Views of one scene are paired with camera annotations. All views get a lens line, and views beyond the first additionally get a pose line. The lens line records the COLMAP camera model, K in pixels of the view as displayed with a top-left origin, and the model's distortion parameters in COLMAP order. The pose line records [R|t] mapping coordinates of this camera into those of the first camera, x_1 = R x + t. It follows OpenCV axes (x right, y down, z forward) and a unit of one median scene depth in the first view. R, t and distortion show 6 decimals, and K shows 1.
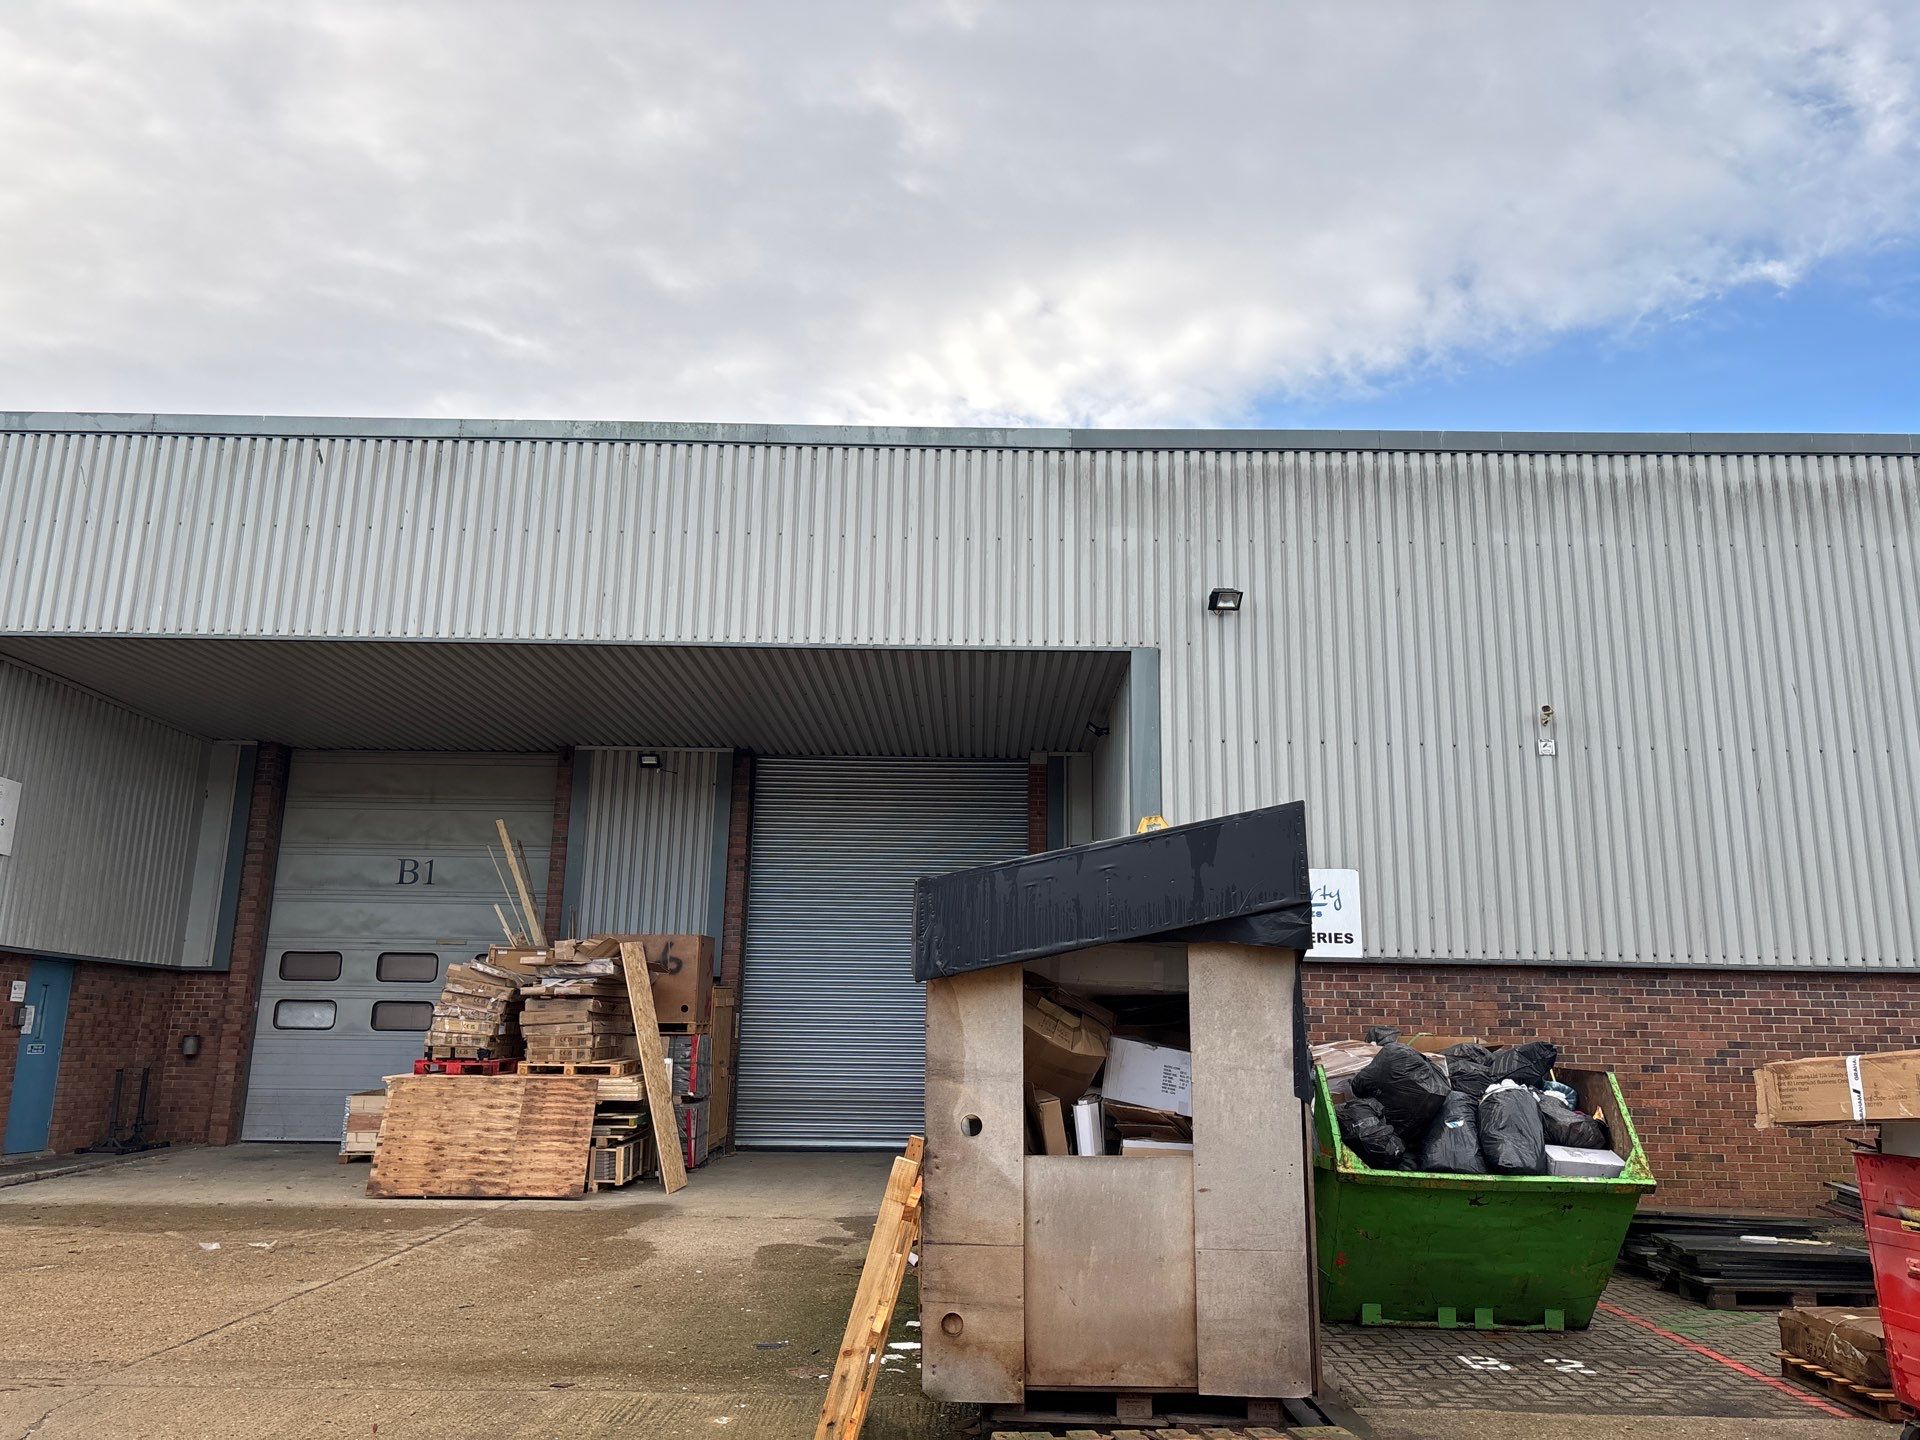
lens RADIAL K [[1337.7, 0, 960.1], [0, 1337.7, 693.1], [0, 0, 1]] dist [0.061517, -0.068397]
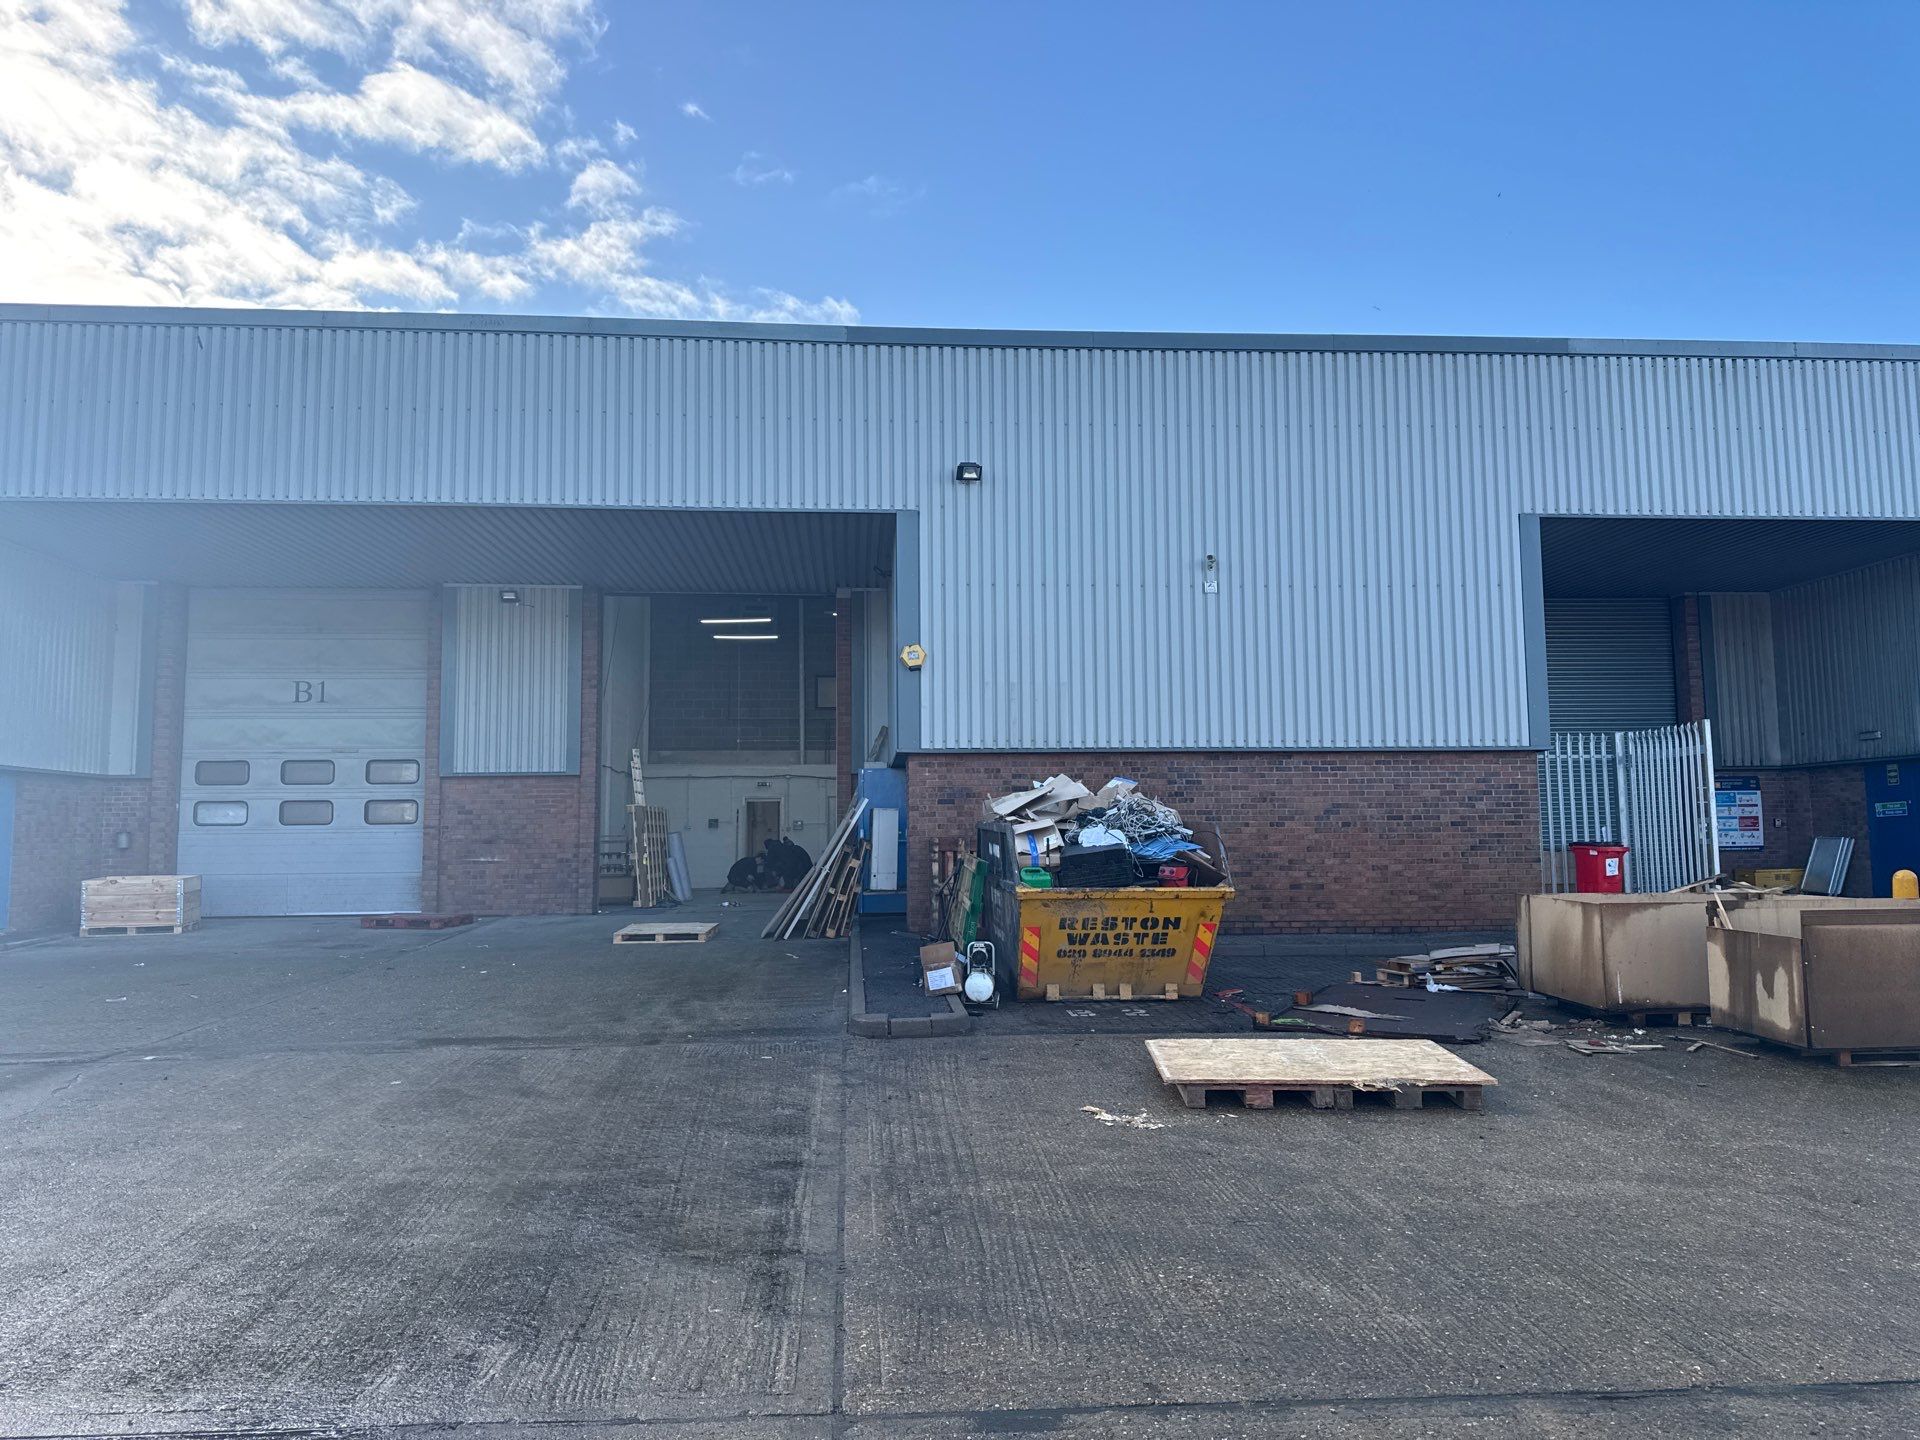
lens RADIAL K [[1337.7, 0, 960.1], [0, 1337.7, 693.1], [0, 0, 1]] dist [0.061517, -0.068397]
pose [[0.996586, -0.016735, 0.080846, 0.064622], [0.004452, 0.988708, 0.149791, -0.040349], [-0.082439, -0.148920, 0.985407, -0.204061]]
